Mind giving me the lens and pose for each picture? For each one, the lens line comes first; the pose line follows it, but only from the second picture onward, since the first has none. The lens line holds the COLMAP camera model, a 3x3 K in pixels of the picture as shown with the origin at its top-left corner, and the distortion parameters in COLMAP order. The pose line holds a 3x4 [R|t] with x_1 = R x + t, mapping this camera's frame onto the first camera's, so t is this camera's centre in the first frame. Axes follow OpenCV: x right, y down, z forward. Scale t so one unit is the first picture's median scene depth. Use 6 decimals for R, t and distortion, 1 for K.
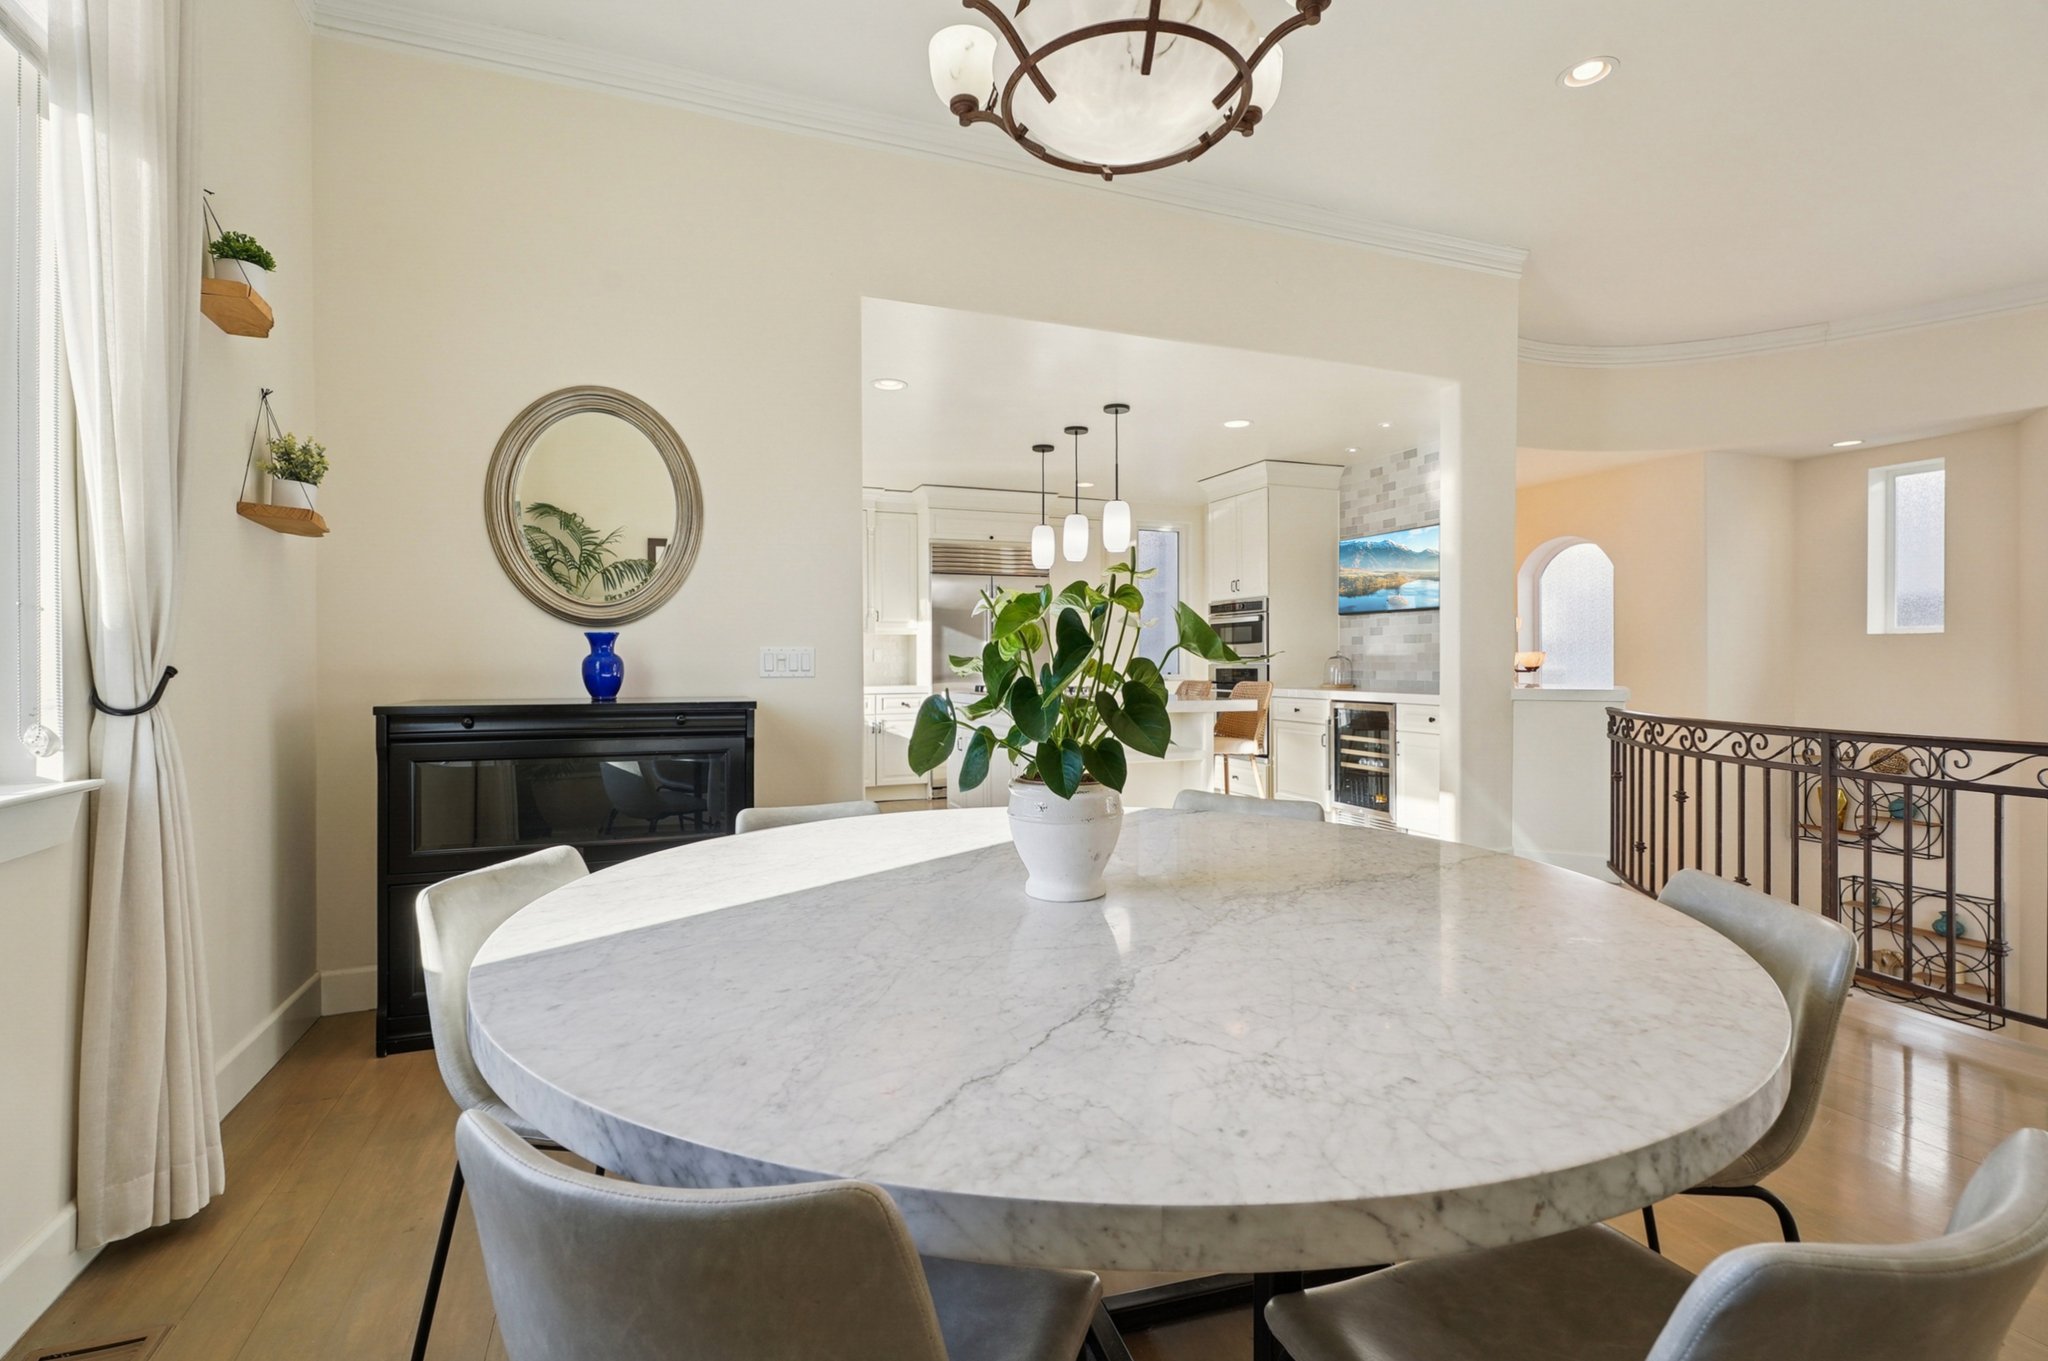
lens RADIAL K [[971.8, 0, 1024.0], [0, 971.8, 680.5], [0, 0, 1]] dist [-0.000131, -0.000090]
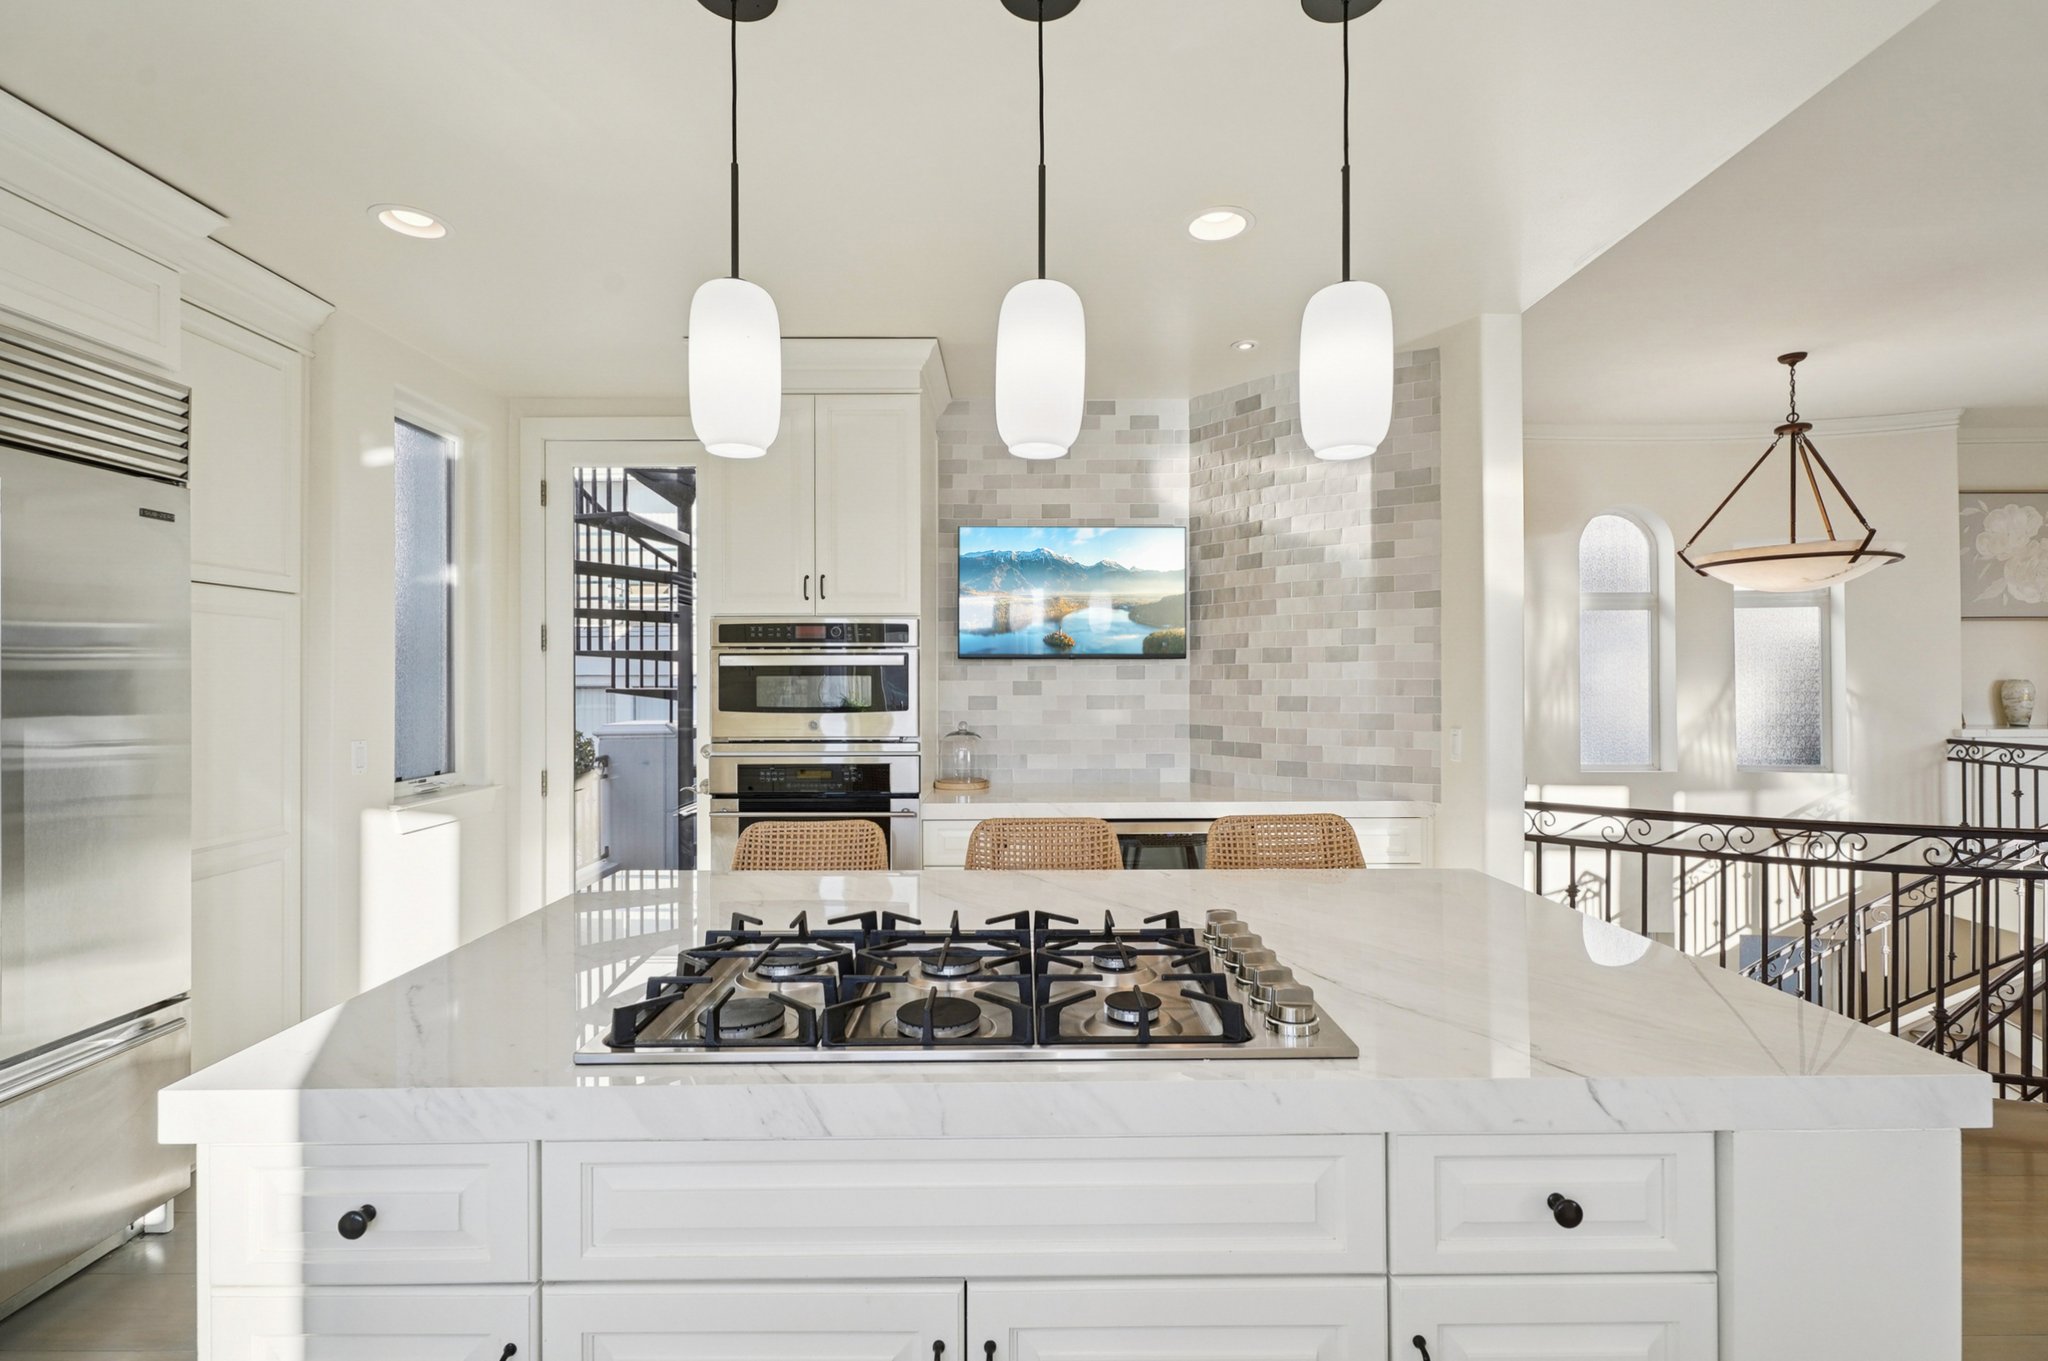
lens RADIAL K [[939.4, 0, 991.5], [0, 939.4, 675.1], [0, 0, 1]] dist [-0.000526, -0.001394]
pose [[0.364206, 0.007781, 0.931286, -0.180733], [0.015801, 0.999770, -0.014533, -0.050060], [-0.931184, 0.020008, 0.363999, 0.802794]]
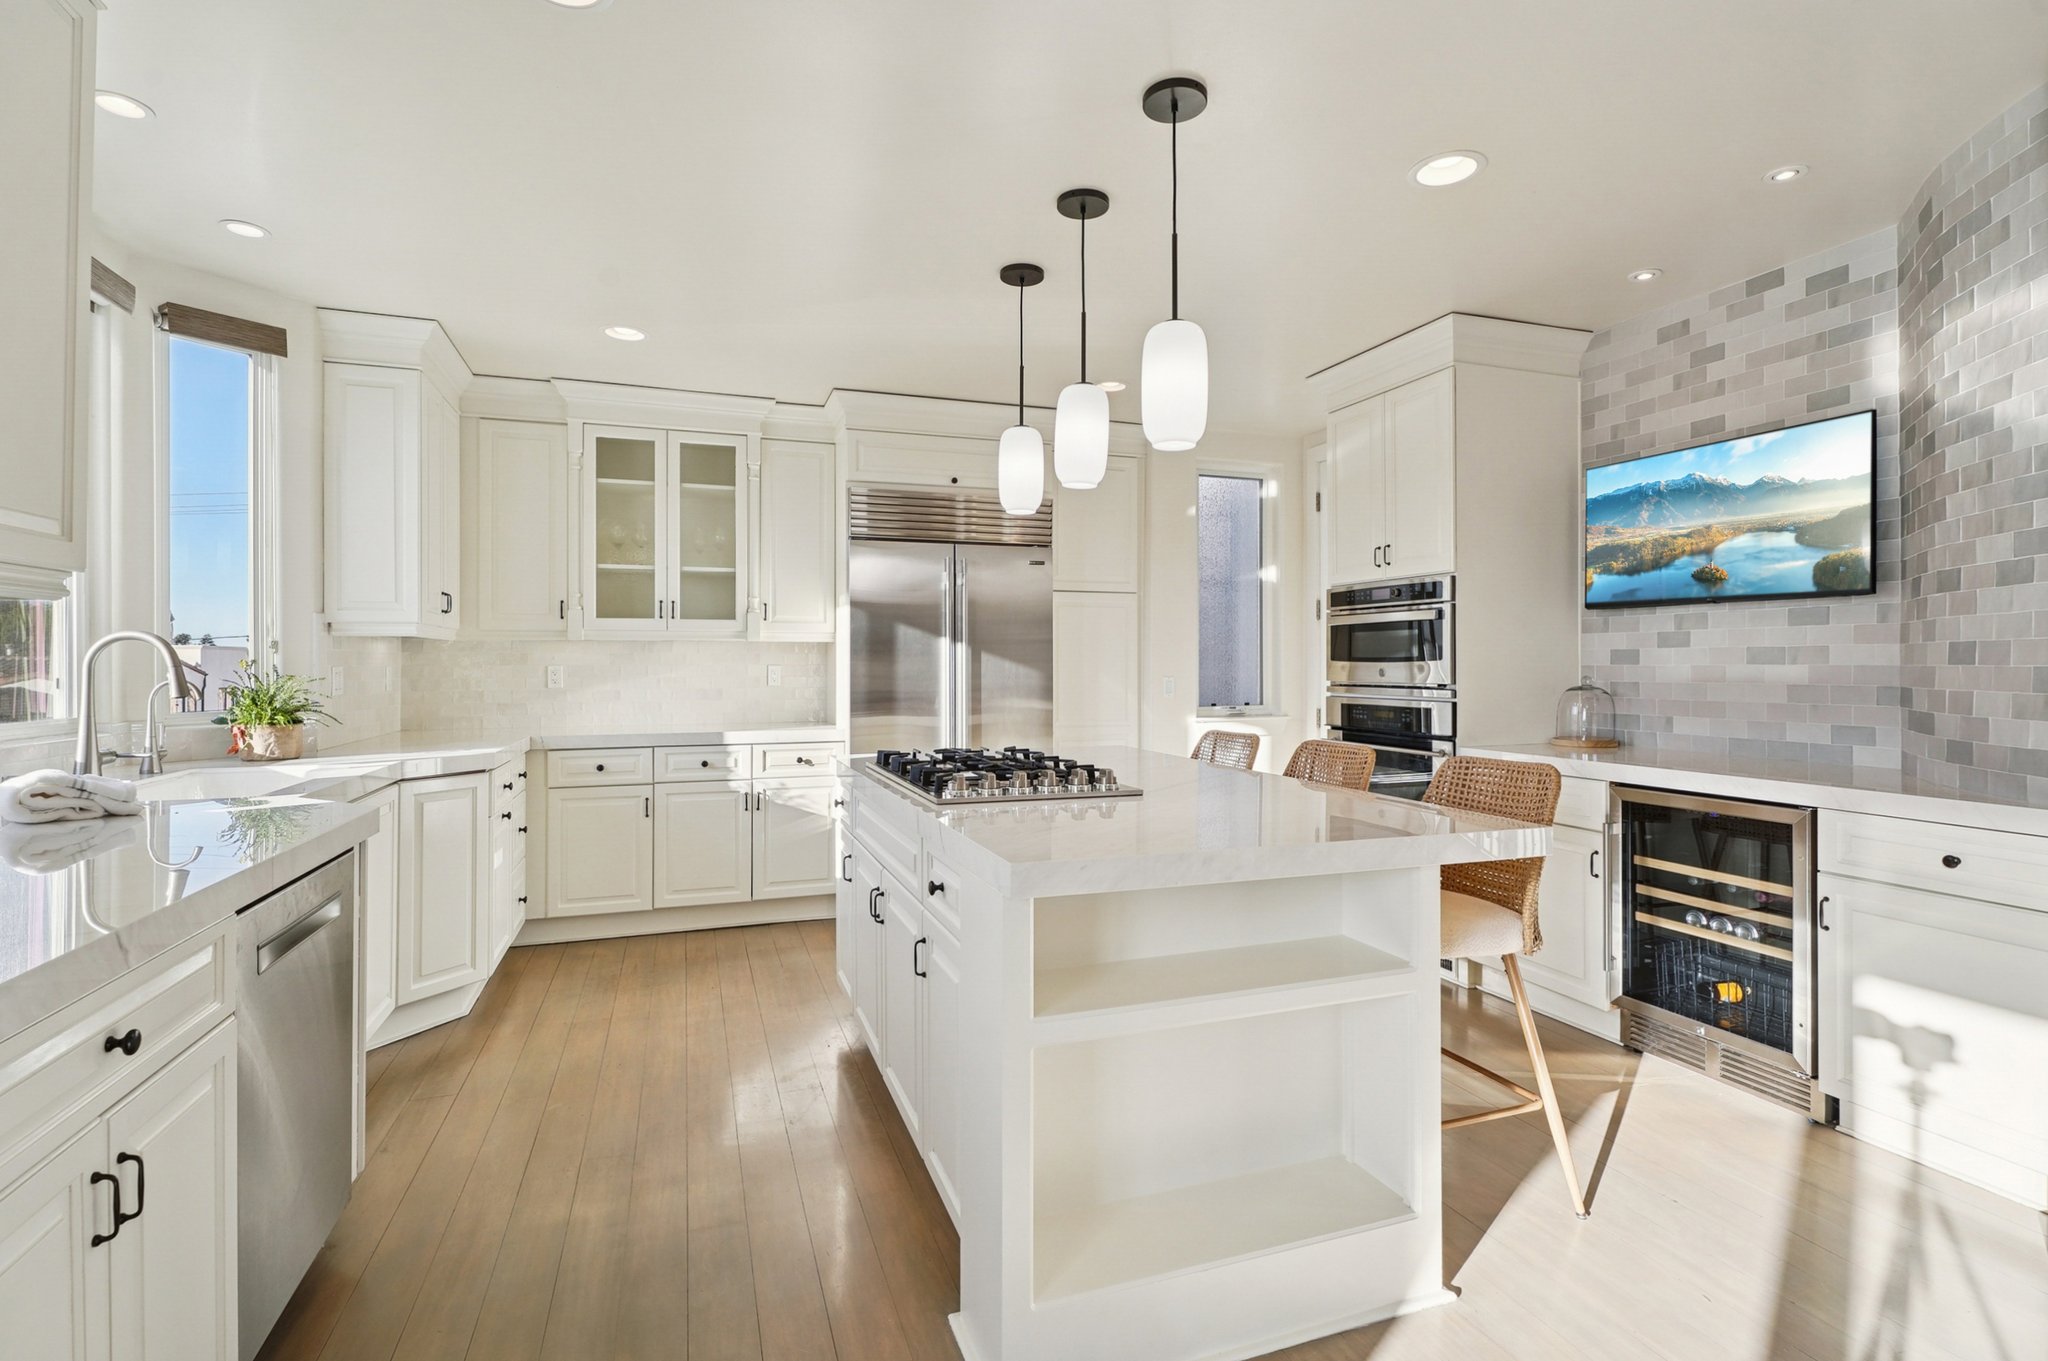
lens RADIAL K [[958.9, 0, 1027.5], [0, 958.9, 670.9], [0, 0, 1]] dist [-0.010113, -0.000544]
pose [[0.999266, 0.001396, -0.038276, 0.039023], [-0.001705, 0.999966, -0.008031, -0.029094], [0.038264, 0.008090, 0.999235, 0.476343]]
